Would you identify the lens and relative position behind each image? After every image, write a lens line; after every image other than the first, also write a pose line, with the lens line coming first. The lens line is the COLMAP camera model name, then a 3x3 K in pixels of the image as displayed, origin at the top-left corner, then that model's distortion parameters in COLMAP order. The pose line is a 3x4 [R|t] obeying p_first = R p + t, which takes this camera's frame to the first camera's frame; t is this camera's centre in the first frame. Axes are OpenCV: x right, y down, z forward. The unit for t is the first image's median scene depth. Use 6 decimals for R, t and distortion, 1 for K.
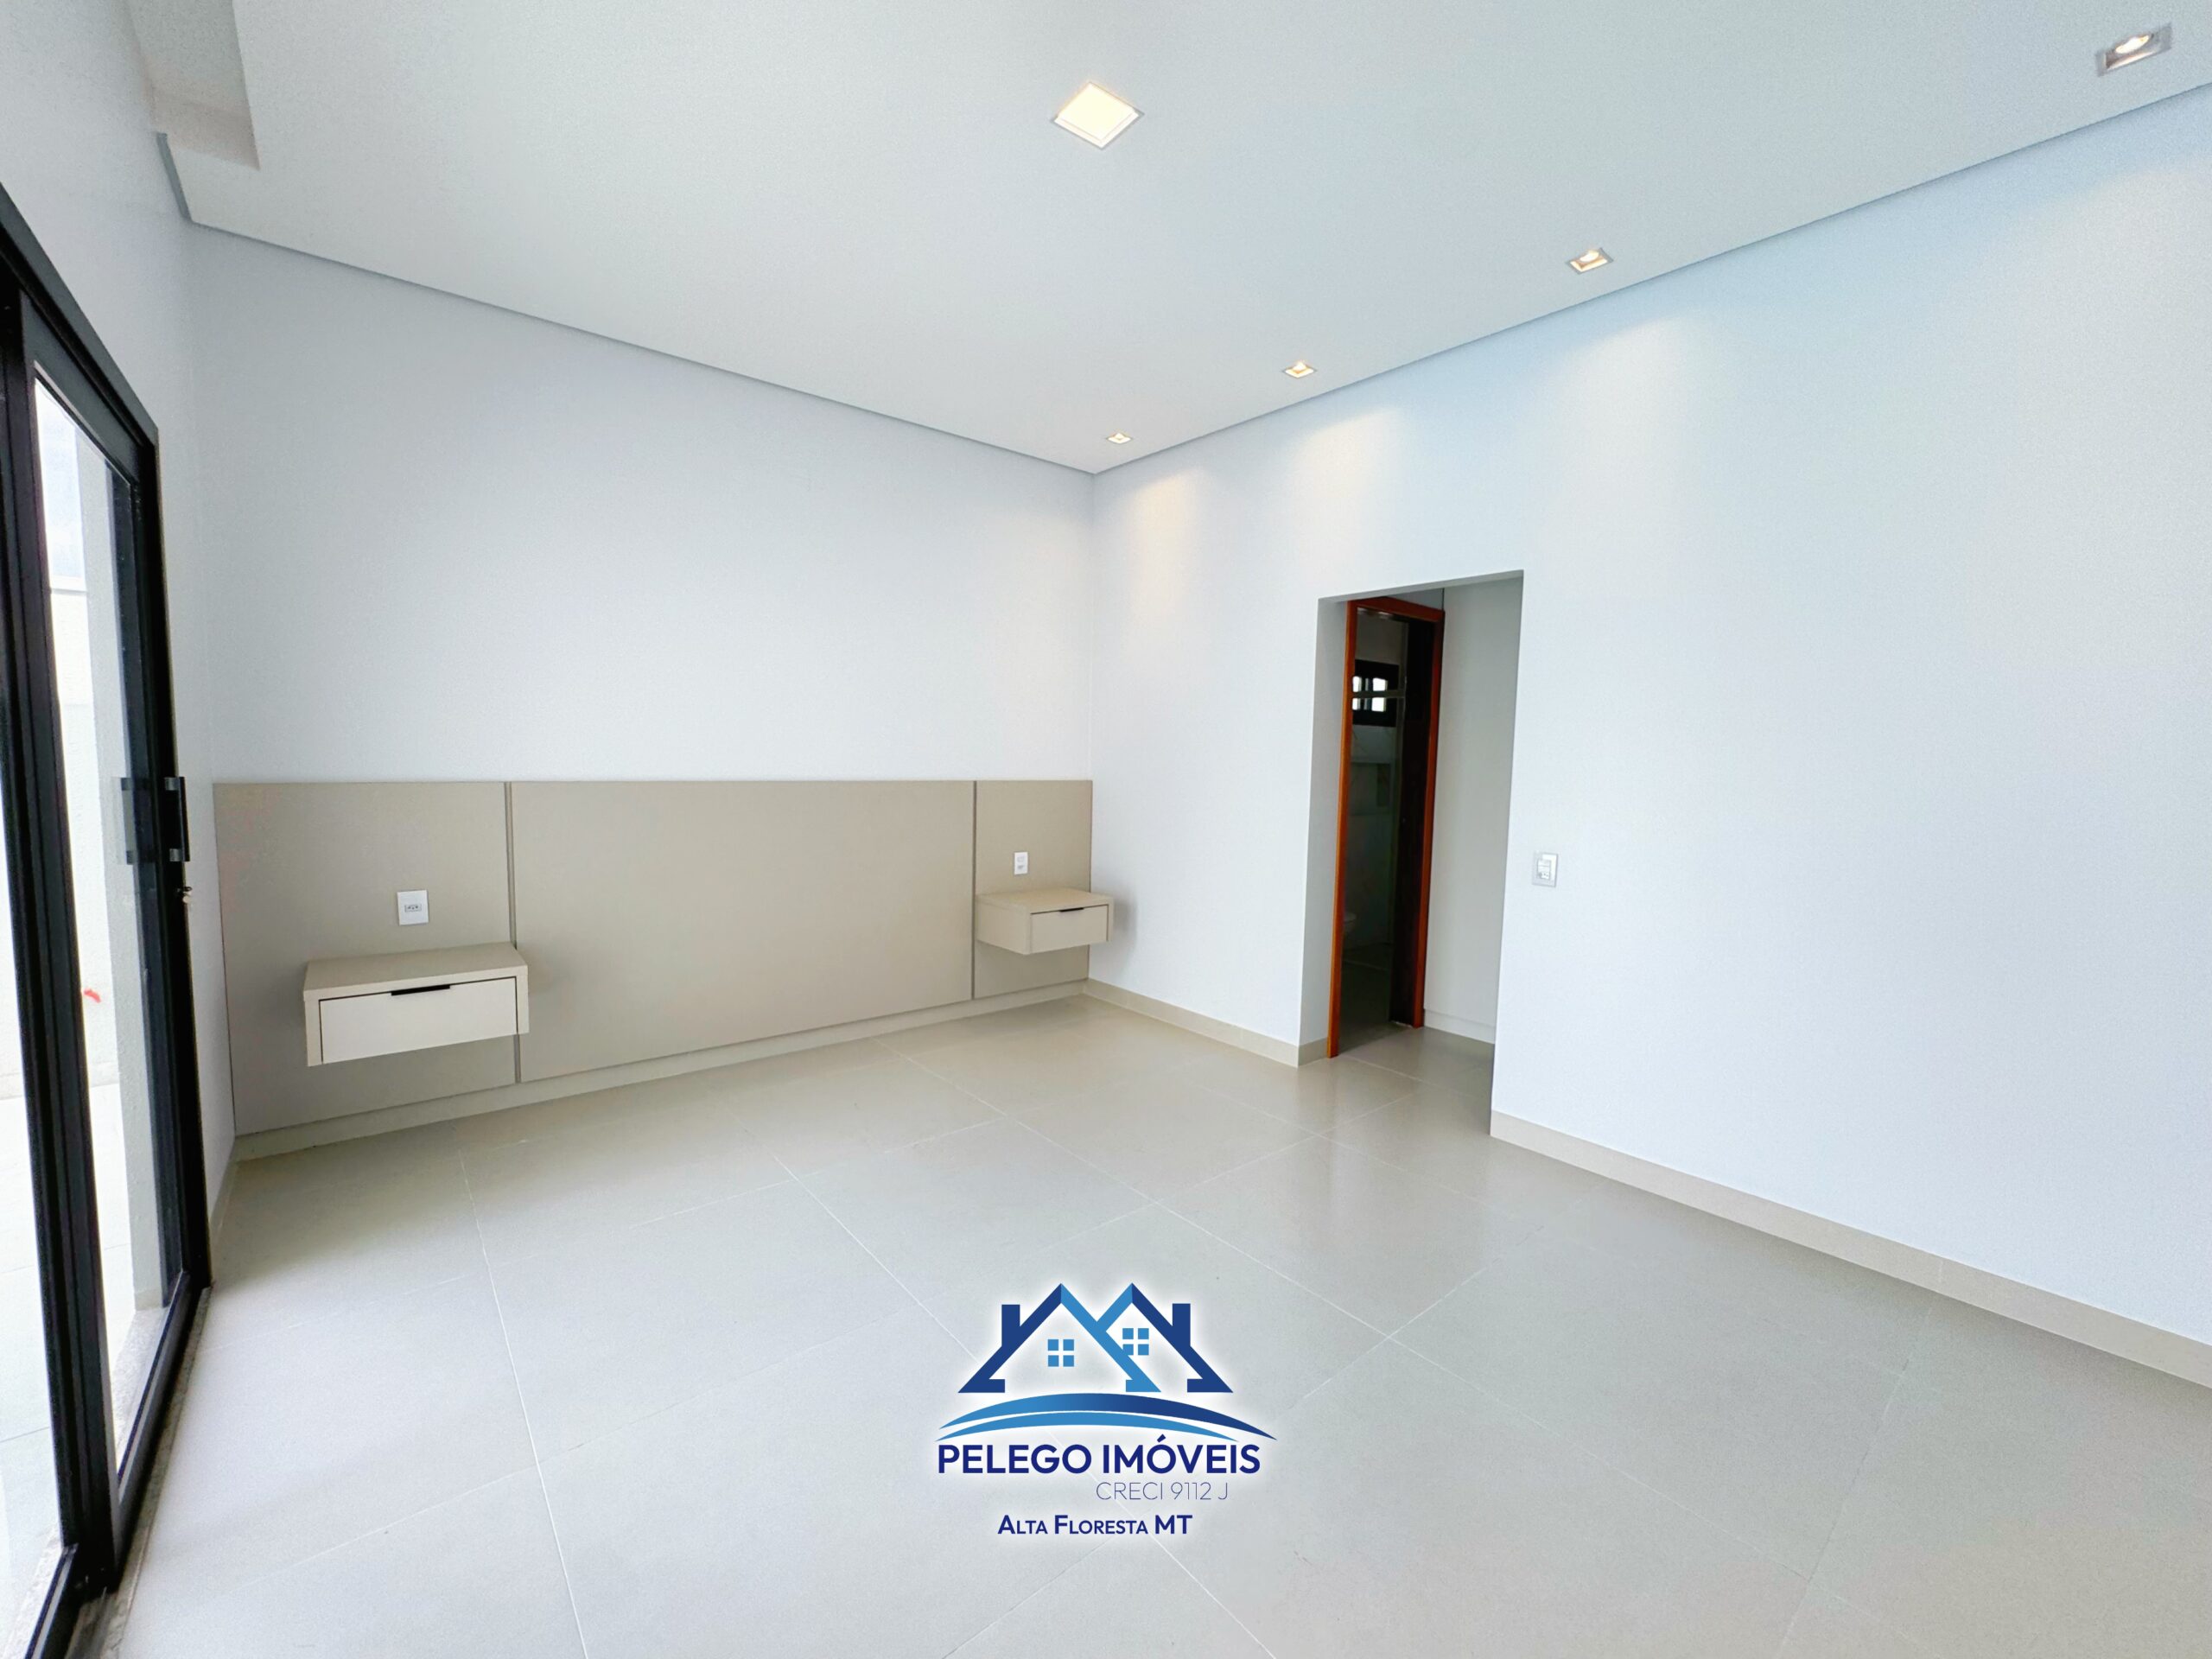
lens RADIAL K [[894.9, 0, 1108.1], [0, 894.9, 836.8], [0, 0, 1]] dist [0.002971, 0.002679]
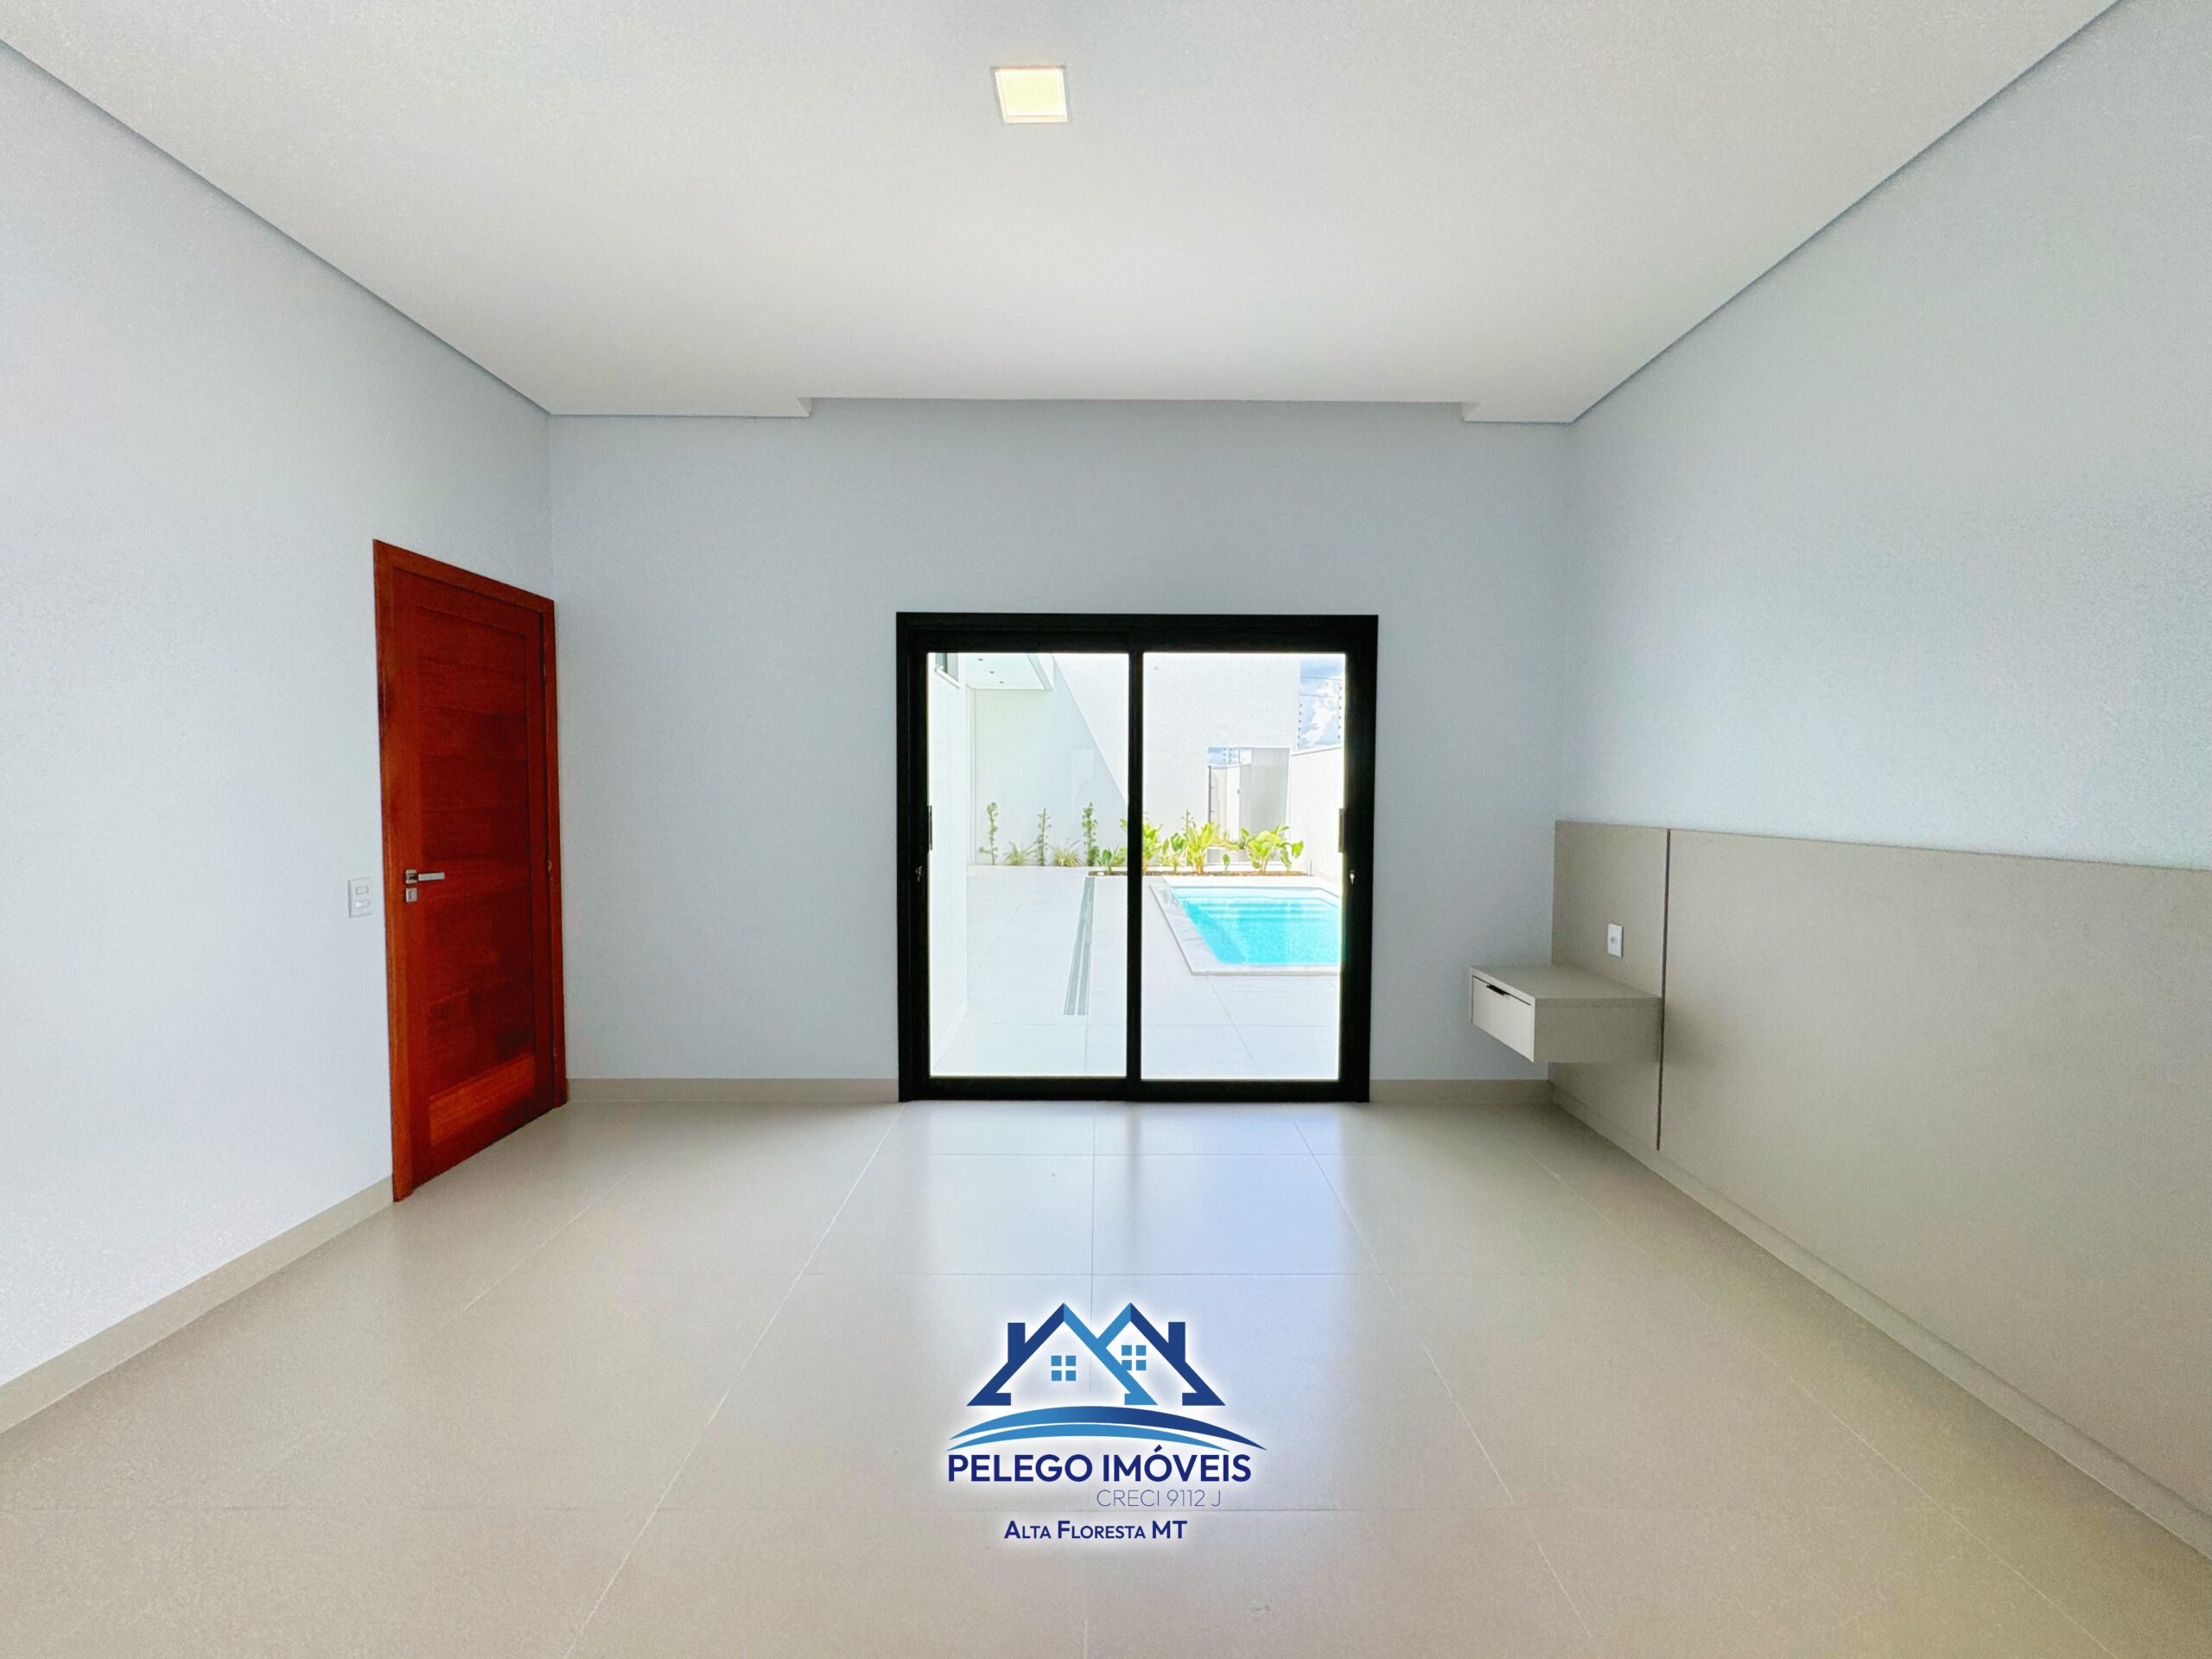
lens RADIAL K [[894.9, 0, 1113.2], [0, 894.9, 834.4], [0, 0, 1]] dist [0.002971, 0.002679]
pose [[-0.631155, -0.000696, -0.775657, 0.464737], [-0.093232, 0.992818, 0.074972, -0.074629], [0.770033, 0.119635, -0.626687, 1.194200]]
